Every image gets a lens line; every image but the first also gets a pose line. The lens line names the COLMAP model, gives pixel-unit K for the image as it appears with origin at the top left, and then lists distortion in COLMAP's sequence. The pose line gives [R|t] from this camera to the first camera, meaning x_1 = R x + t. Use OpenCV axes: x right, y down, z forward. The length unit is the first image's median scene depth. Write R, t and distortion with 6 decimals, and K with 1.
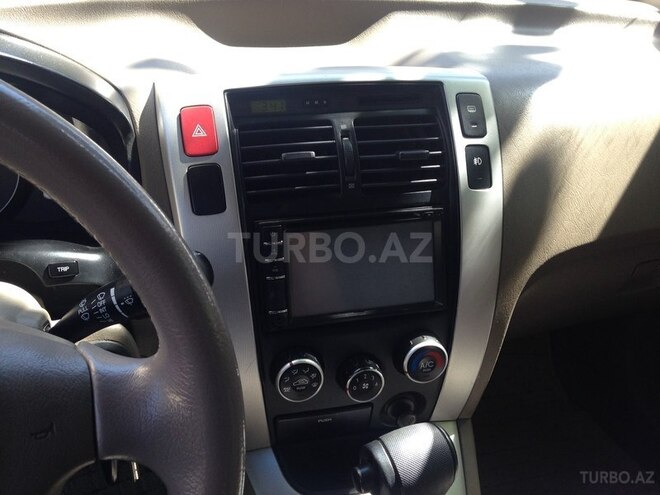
lens RADIAL K [[625.2, 0, 330.0], [0, 625.2, 247.5], [0, 0, 1]] dist [0.076418, 0.001135]
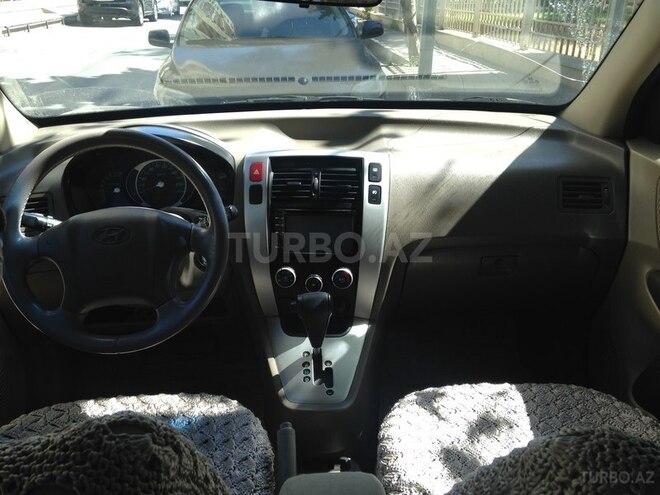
lens RADIAL K [[591.5, 0, 330.0], [0, 591.5, 247.5], [0, 0, 1]] dist [0.204390, -0.304797]
pose [[0.949959, 0.080816, -0.301738, 0.751042], [-0.122202, 0.985117, -0.120880, 0.338564], [0.287478, 0.151704, 0.945697, -1.036569]]
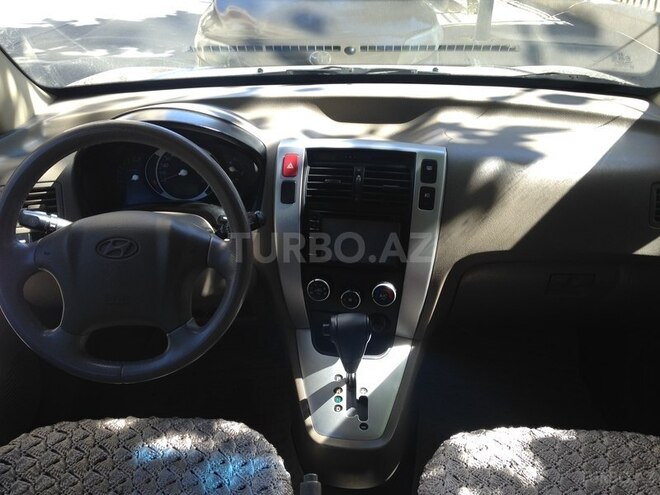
lens RADIAL K [[591.5, 0, 330.0], [0, 591.5, 247.5], [0, 0, 1]] dist [0.204390, -0.304797]
pose [[0.922527, 0.149594, -0.355760, 0.639190], [-0.170780, 0.984891, -0.028714, 0.122551], [0.346089, 0.087246, 0.934136, -0.785415]]
